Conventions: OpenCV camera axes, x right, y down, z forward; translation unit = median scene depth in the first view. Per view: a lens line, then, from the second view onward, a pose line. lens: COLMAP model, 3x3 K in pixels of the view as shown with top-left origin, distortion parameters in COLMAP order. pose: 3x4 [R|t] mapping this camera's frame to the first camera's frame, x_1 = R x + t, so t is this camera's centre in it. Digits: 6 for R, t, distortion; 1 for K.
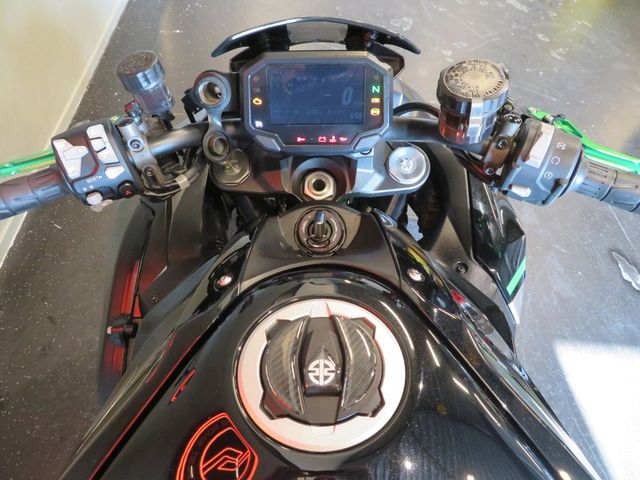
lens RADIAL K [[459.6, 0, 324.6], [0, 459.6, 242.8], [0, 0, 1]] dist [-0.003625, -0.000596]
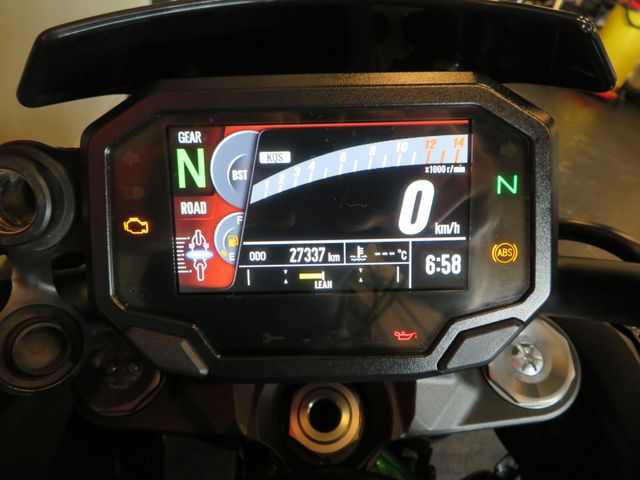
lens RADIAL K [[459.6, 0, 324.6], [0, 459.6, 242.8], [0, 0, 1]] dist [-0.003625, -0.000596]
pose [[0.999803, -0.013563, 0.014495, -0.016221], [0.016646, 0.970663, -0.239869, -0.178571], [-0.010817, 0.240063, 0.970697, 0.566859]]
